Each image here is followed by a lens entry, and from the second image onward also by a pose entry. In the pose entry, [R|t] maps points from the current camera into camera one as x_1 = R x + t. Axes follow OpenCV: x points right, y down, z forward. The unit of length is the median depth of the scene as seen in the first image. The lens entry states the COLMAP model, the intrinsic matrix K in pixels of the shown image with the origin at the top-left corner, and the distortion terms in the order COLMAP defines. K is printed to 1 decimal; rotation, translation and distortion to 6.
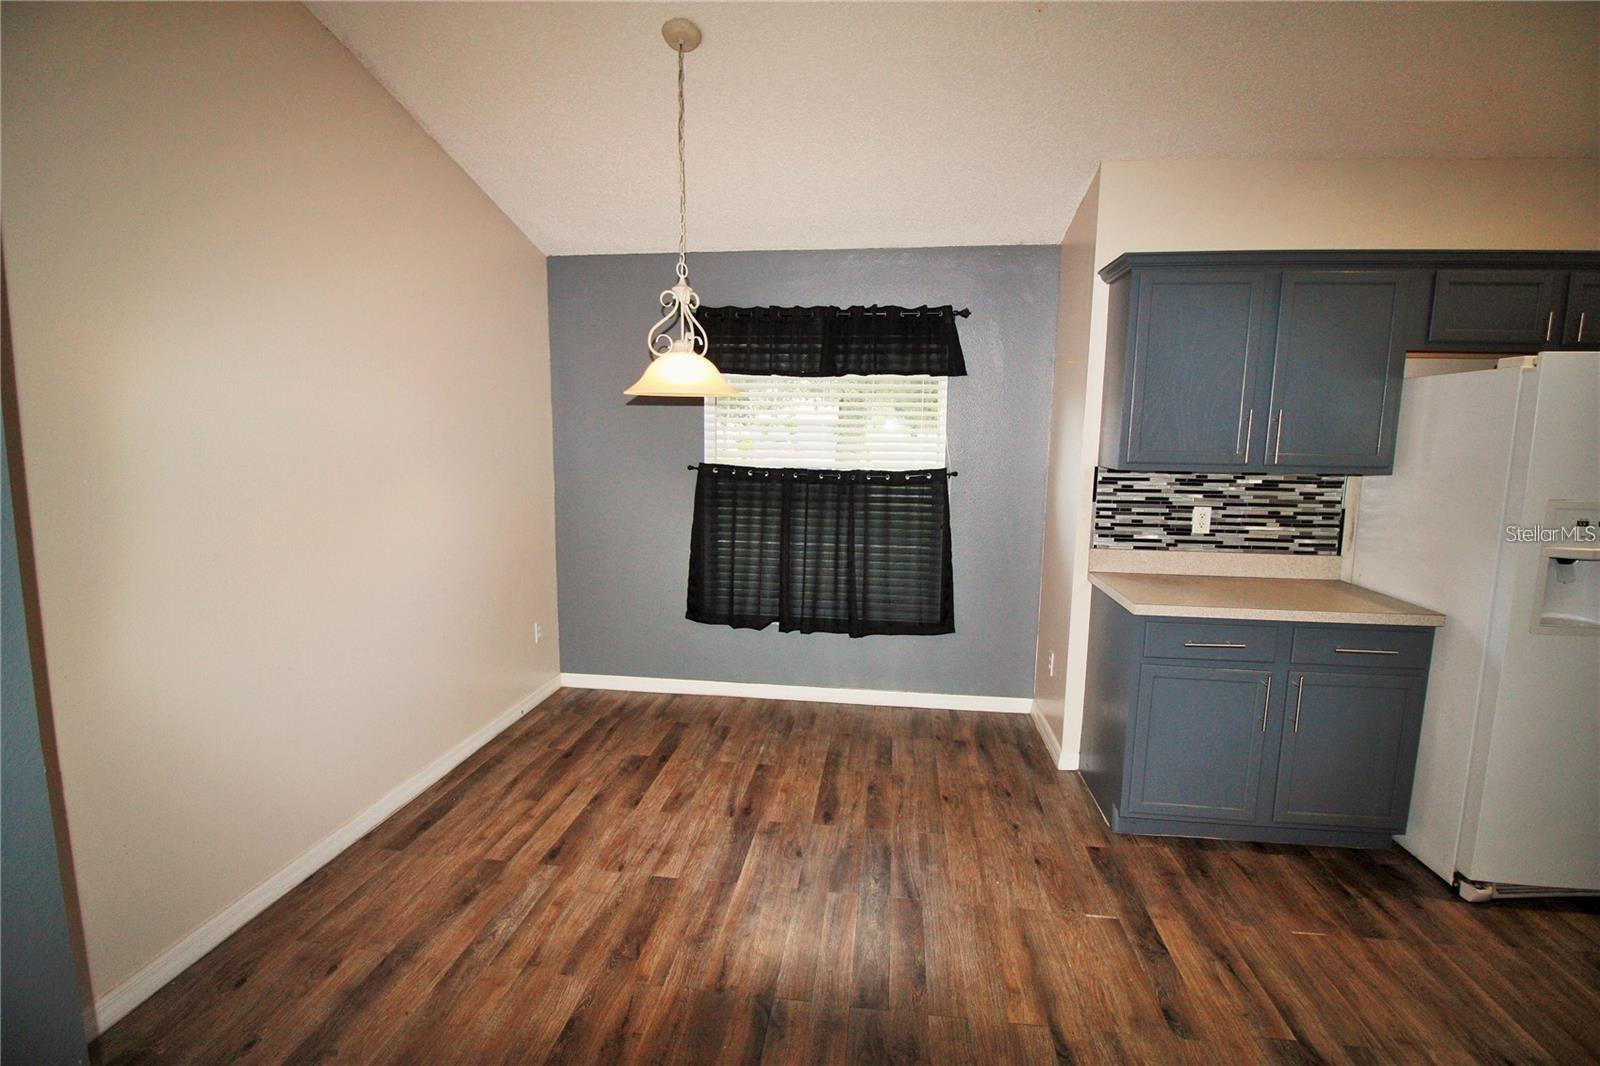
lens RADIAL K [[736.9, 0, 800.0], [0, 736.9, 533.0], [0, 0, 1]] dist [-0.002150, -0.000602]
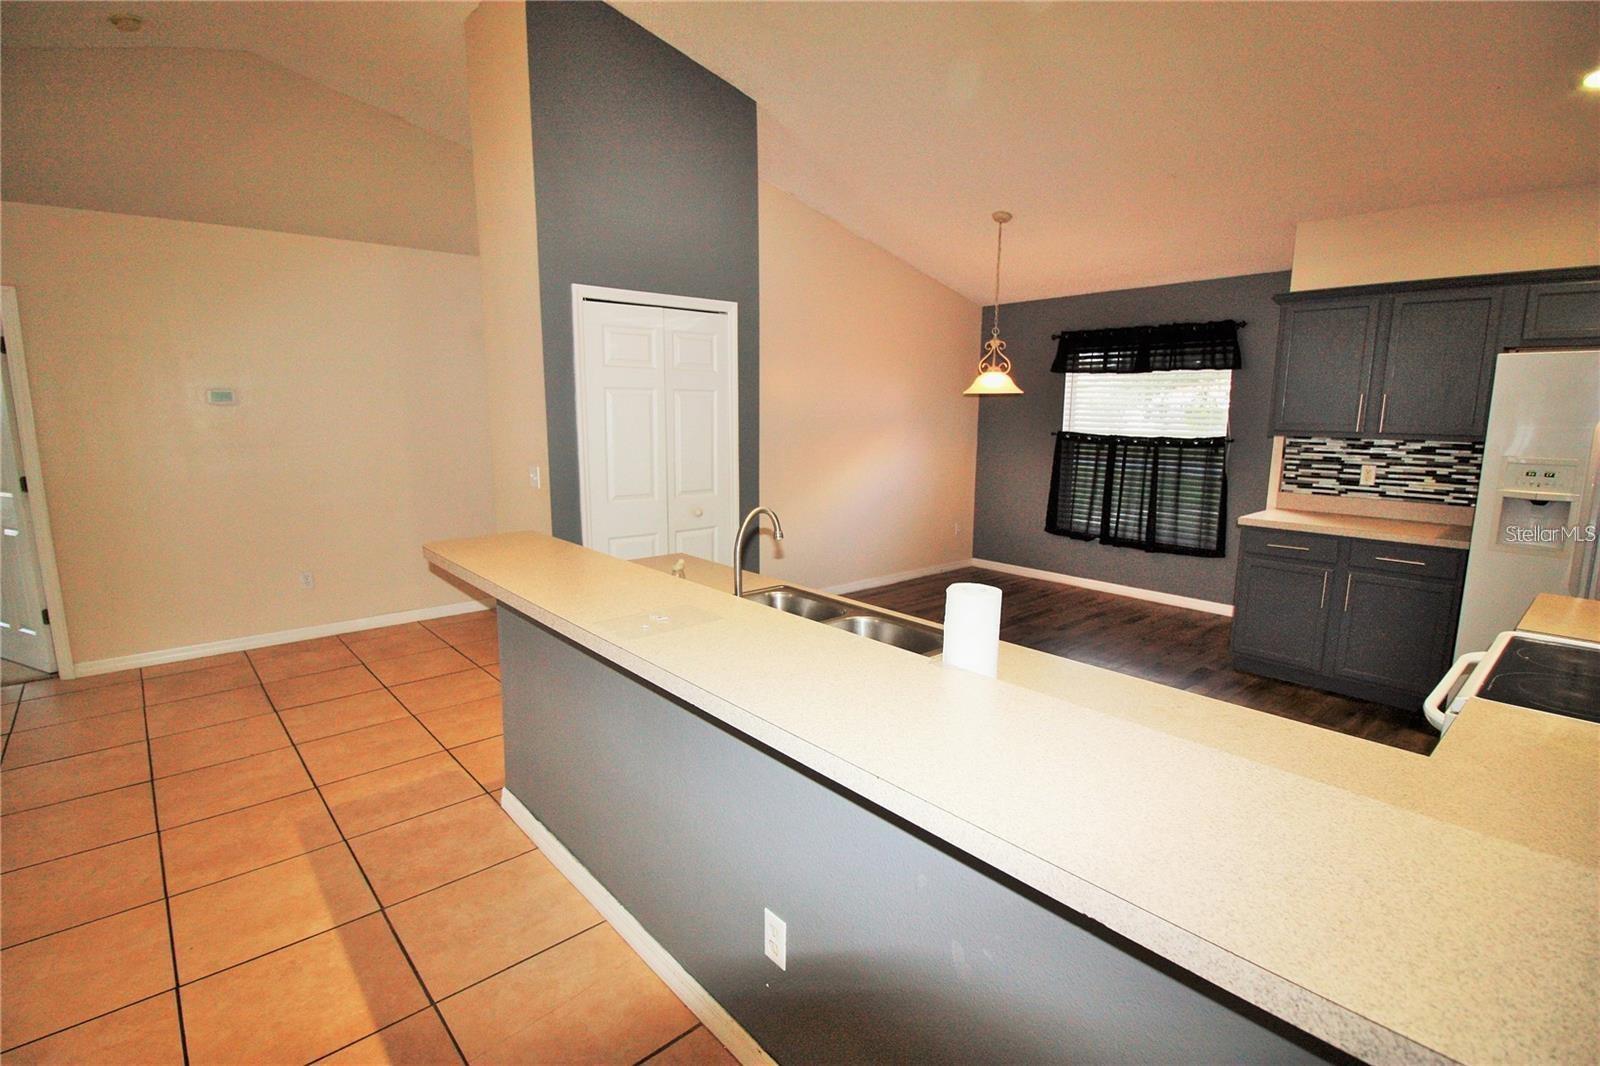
lens RADIAL K [[756.3, 0, 800.0], [0, 756.3, 533.0], [0, 0, 1]] dist [-0.002567, -0.011966]
pose [[0.741872, 0.100633, -0.662948, 0.696288], [-0.083925, 0.994835, 0.057096, 0.096479], [0.665269, 0.013280, 0.746485, -0.717736]]
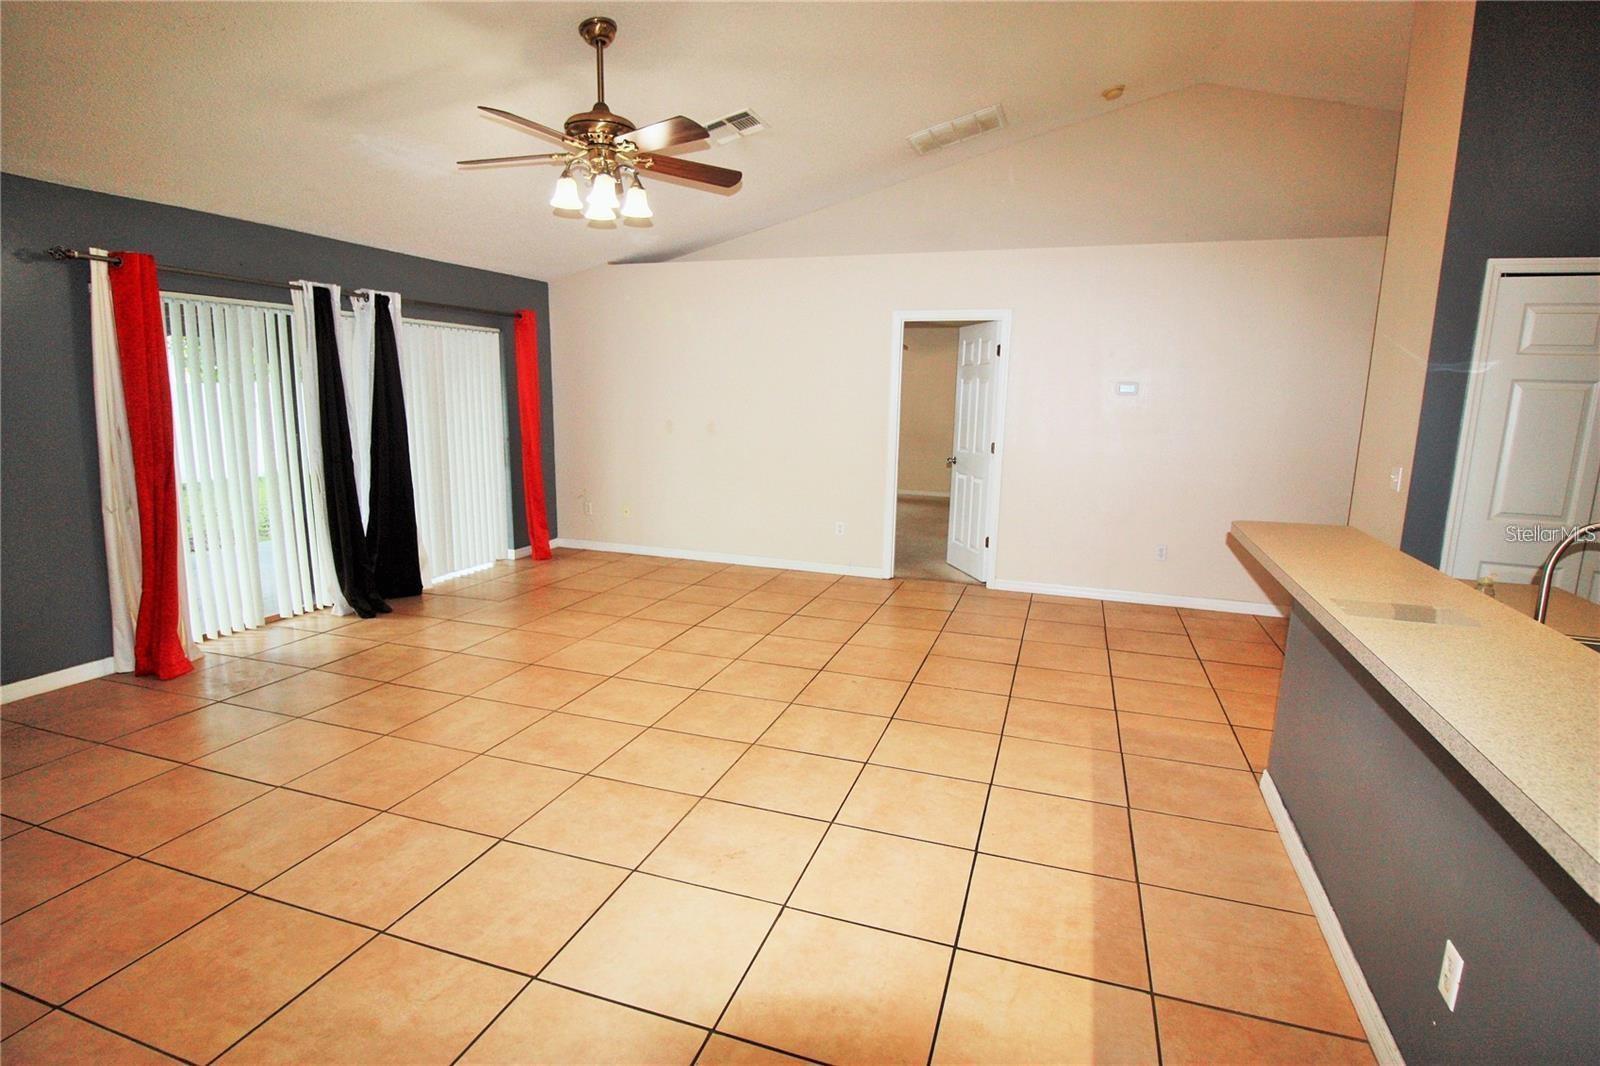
lens RADIAL K [[819.1, 0, 800.0], [0, 819.1, 533.0], [0, 0, 1]] dist [-0.000534, -0.000654]
pose [[-0.215063, 0.152383, -0.964639, 0.917134], [-0.150875, 0.970709, 0.186978, 0.096058], [0.964876, 0.185752, -0.185773, -0.694175]]
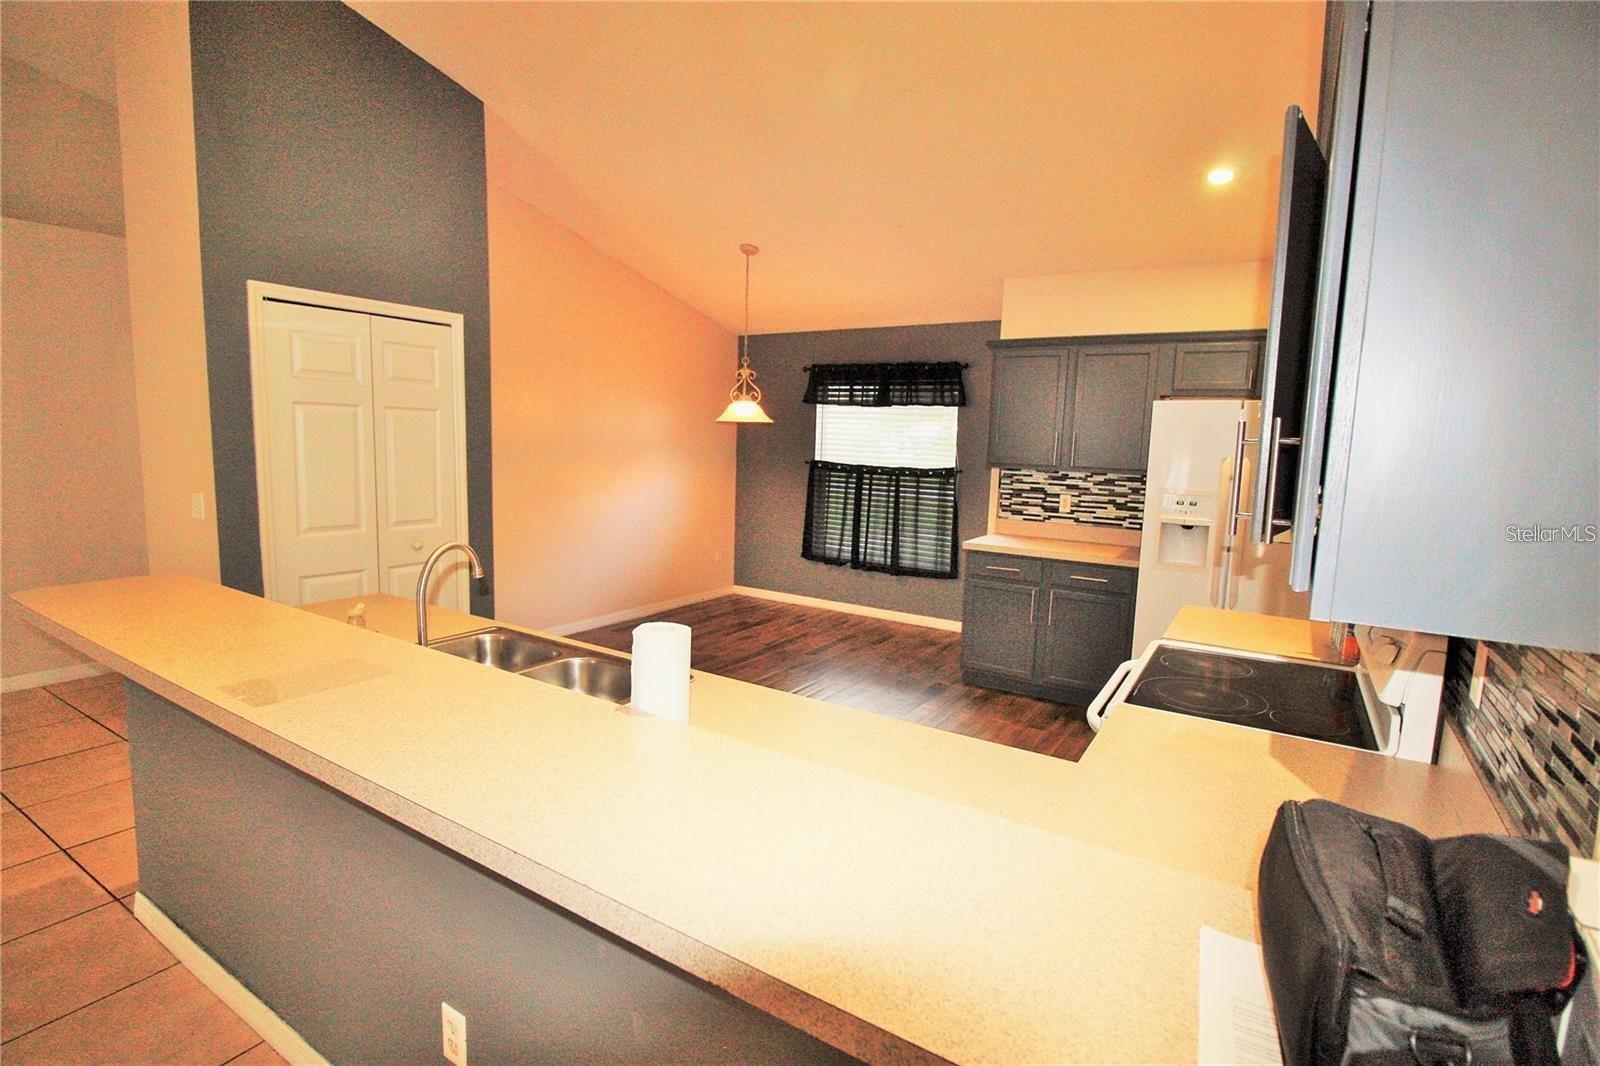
lens RADIAL K [[768.9, 0, 800.0], [0, 768.9, 533.0], [0, 0, 1]] dist [0.000451, -0.014576]
pose [[0.902257, 0.069230, -0.425605, 0.730829], [-0.076544, 0.997066, -0.000083, 0.086176], [0.424351, 0.032652, 0.904909, -0.677258]]
